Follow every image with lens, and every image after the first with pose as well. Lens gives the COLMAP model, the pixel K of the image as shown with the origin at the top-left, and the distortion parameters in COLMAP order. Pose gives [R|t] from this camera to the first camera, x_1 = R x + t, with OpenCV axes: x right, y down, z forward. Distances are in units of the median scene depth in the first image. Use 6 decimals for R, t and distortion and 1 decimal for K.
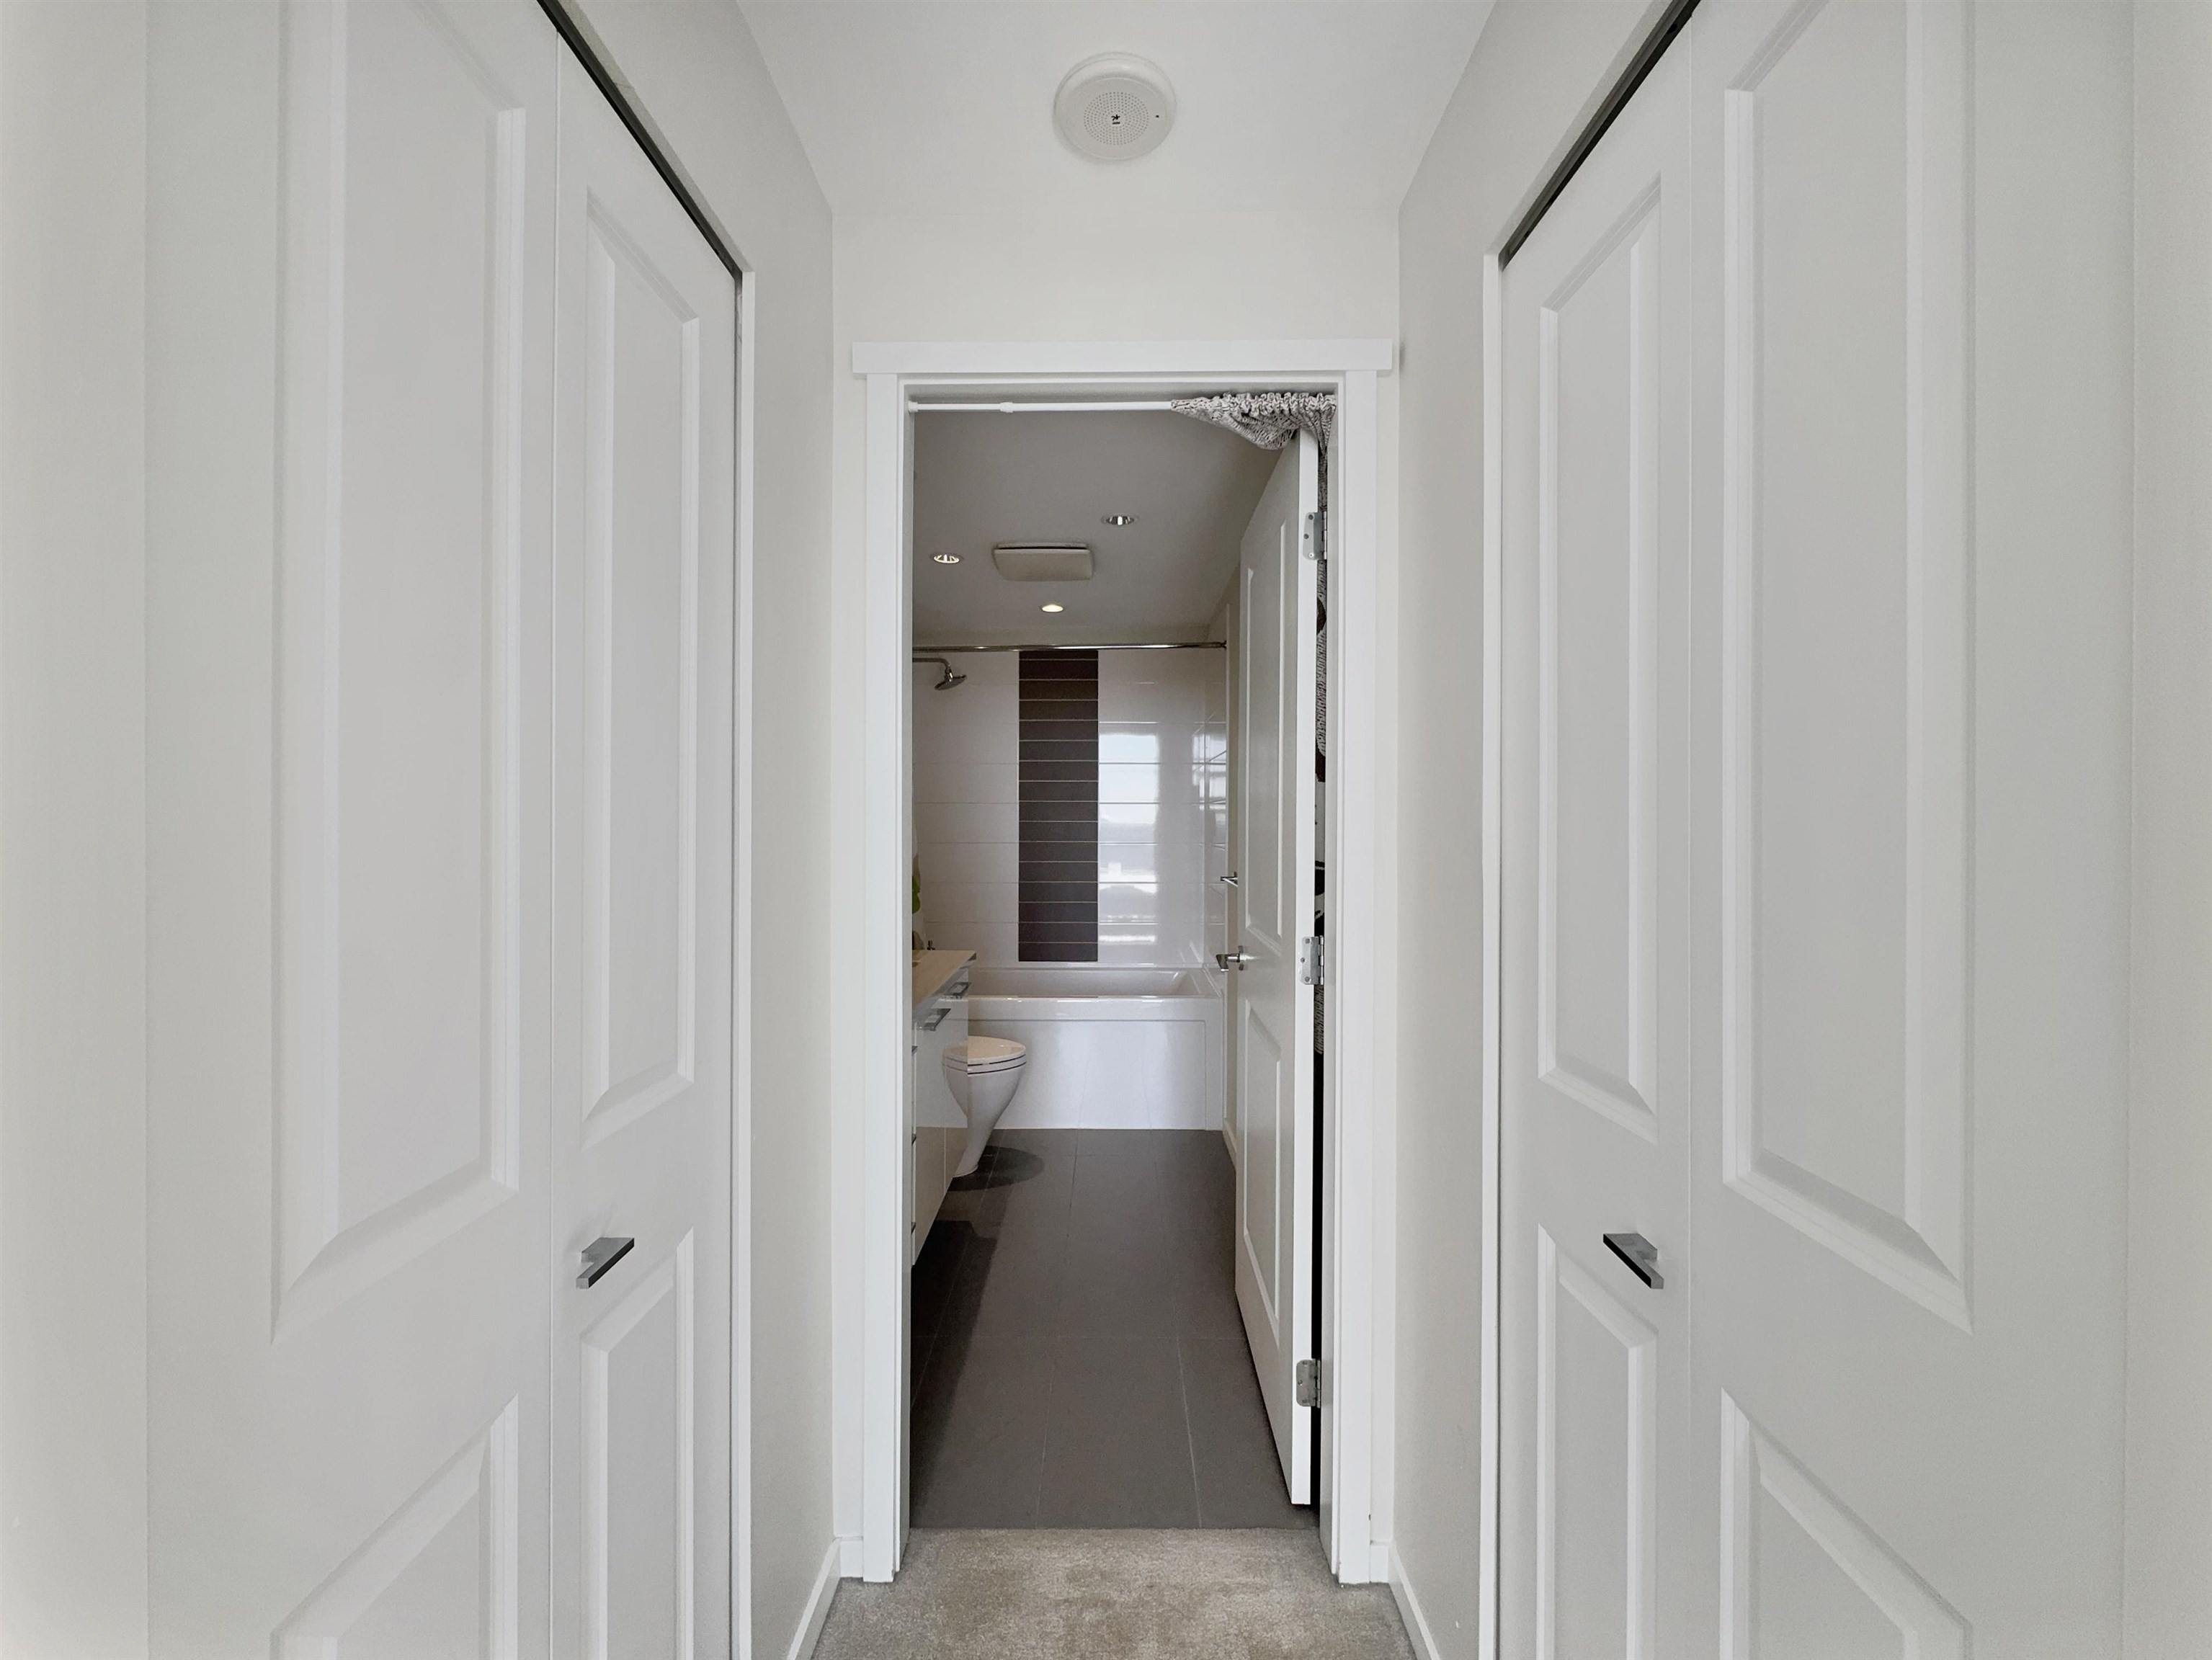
lens RADIAL K [[900.9, 0, 1107.6], [0, 900.9, 820.9], [0, 0, 1]] dist [-0.003201, 0.000333]
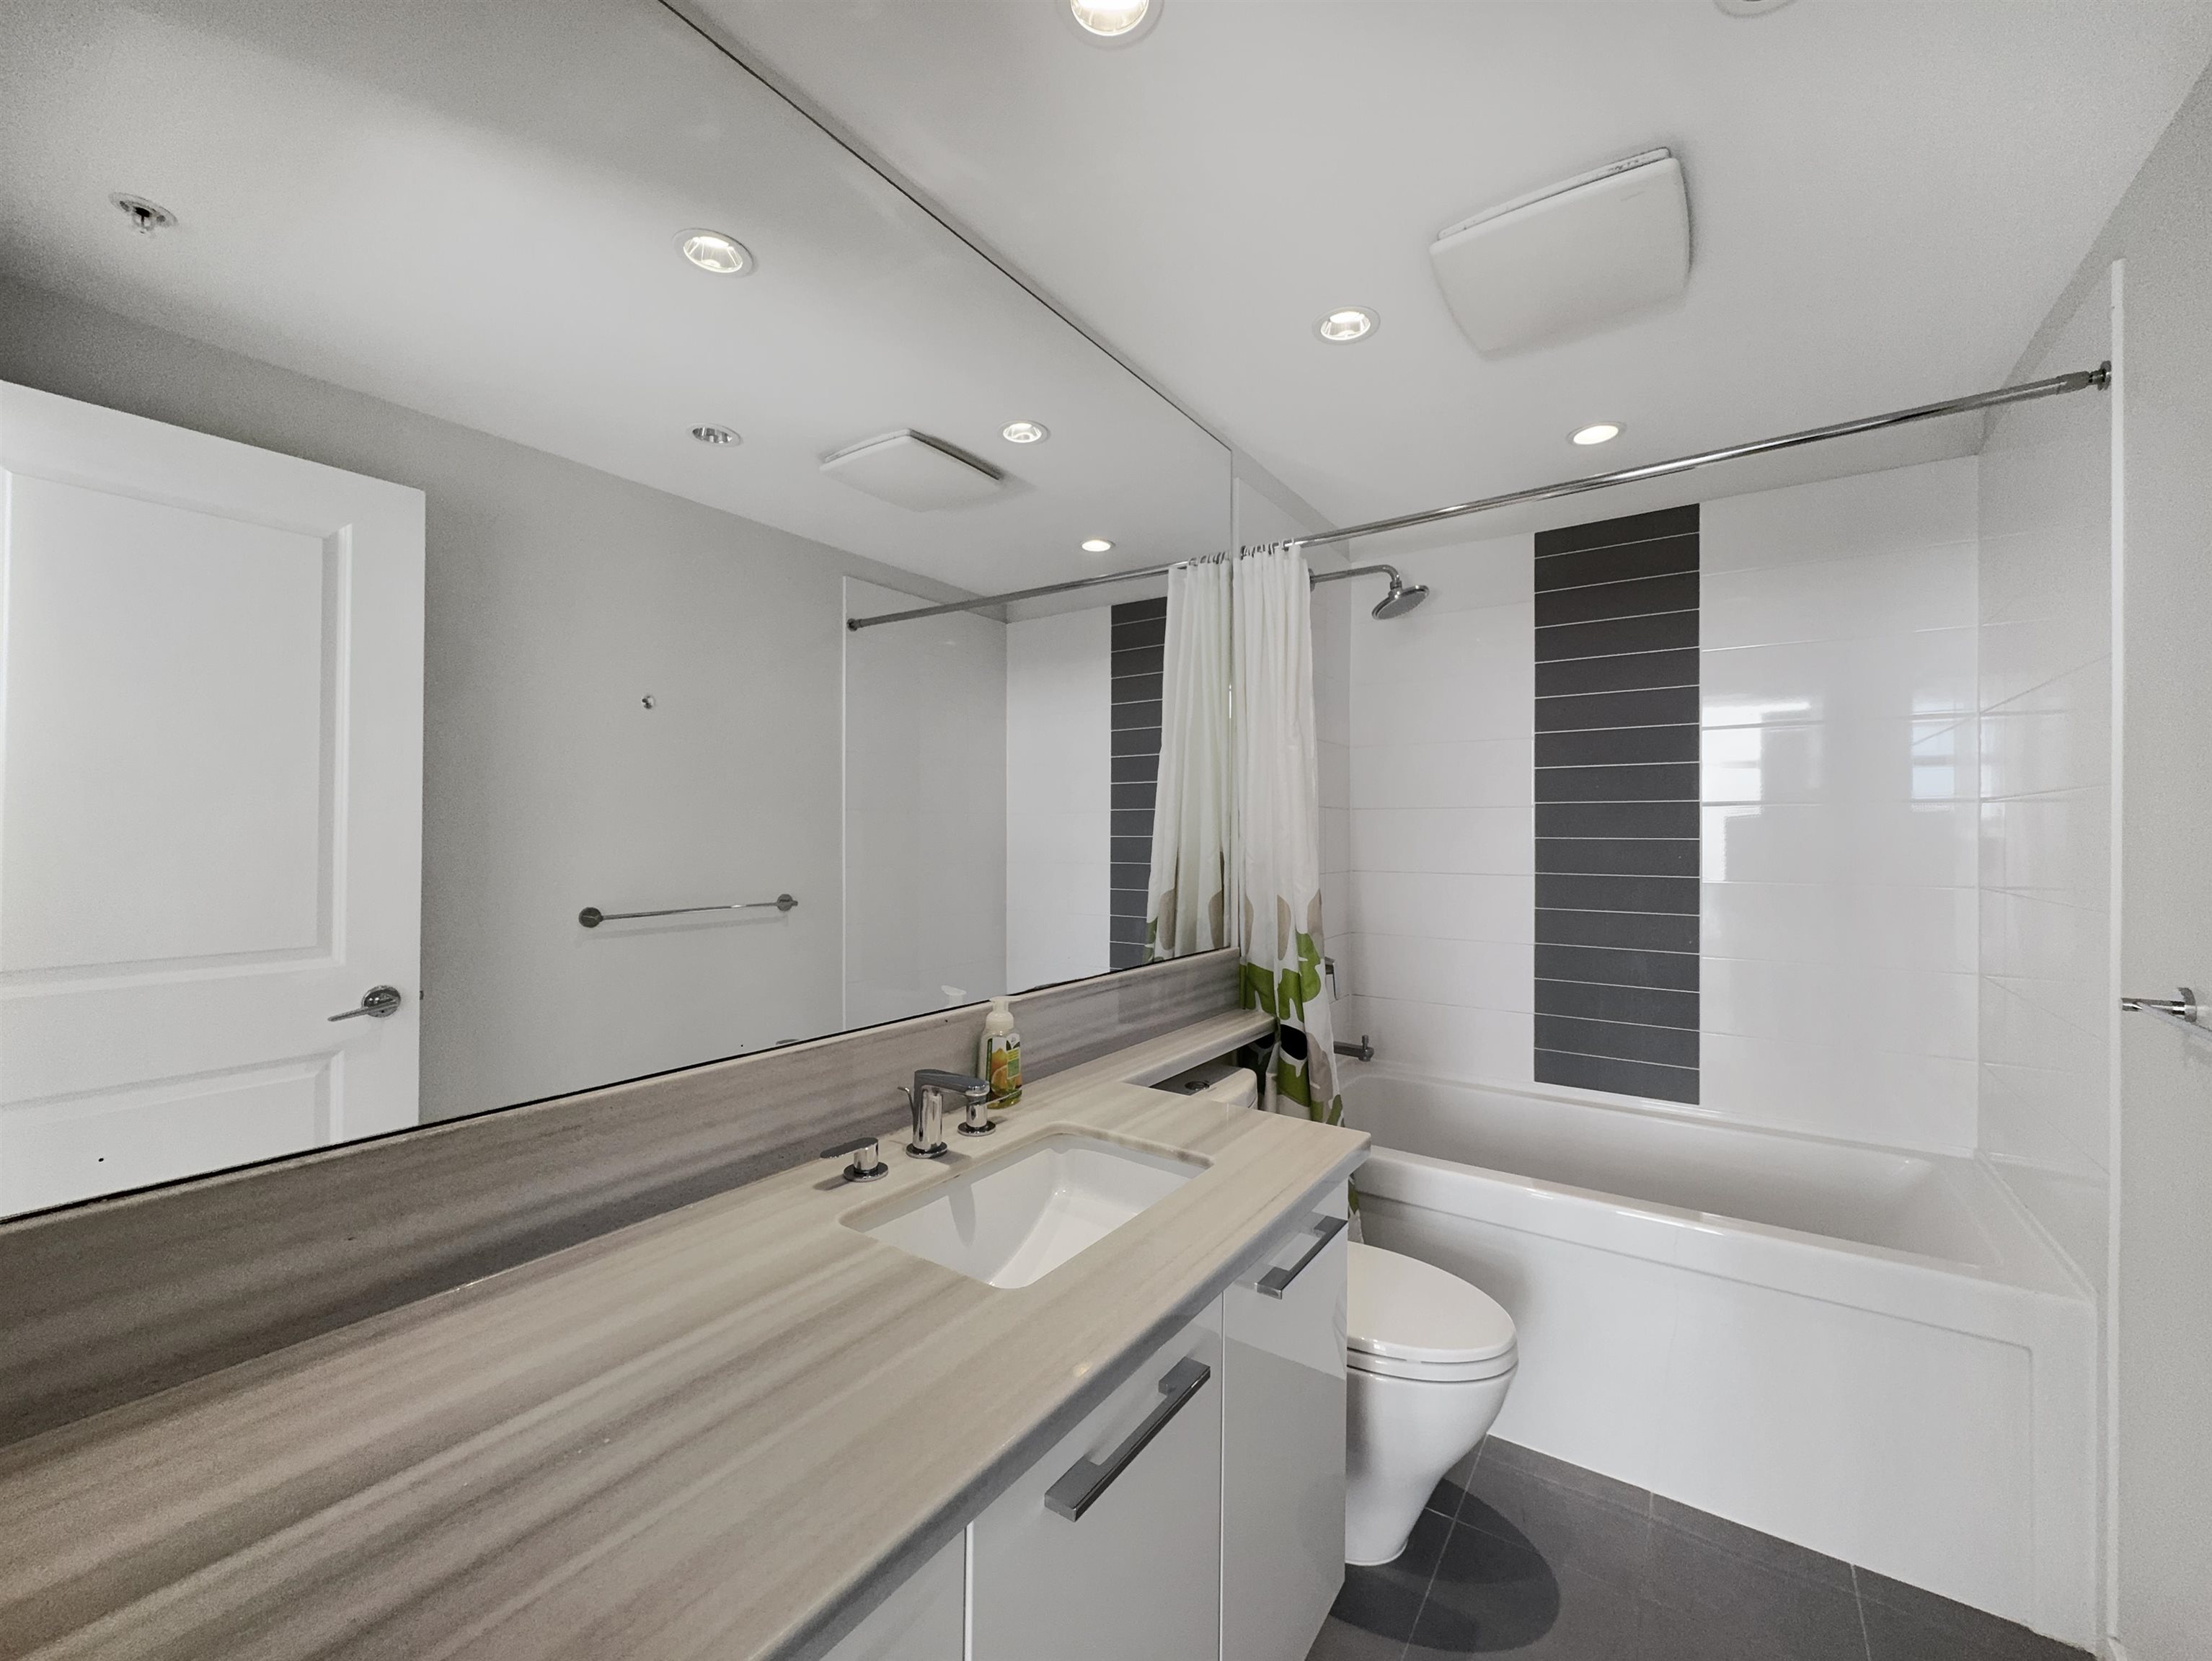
lens RADIAL K [[900.8, 0, 1114.5], [0, 900.8, 823.8], [0, 0, 1]] dist [-0.003201, 0.000333]
pose [[0.834982, -0.000871, -0.550276, -0.006456], [-0.006643, 0.999910, -0.011663, -0.001258], [0.550237, 0.013394, 0.834901, 0.383911]]
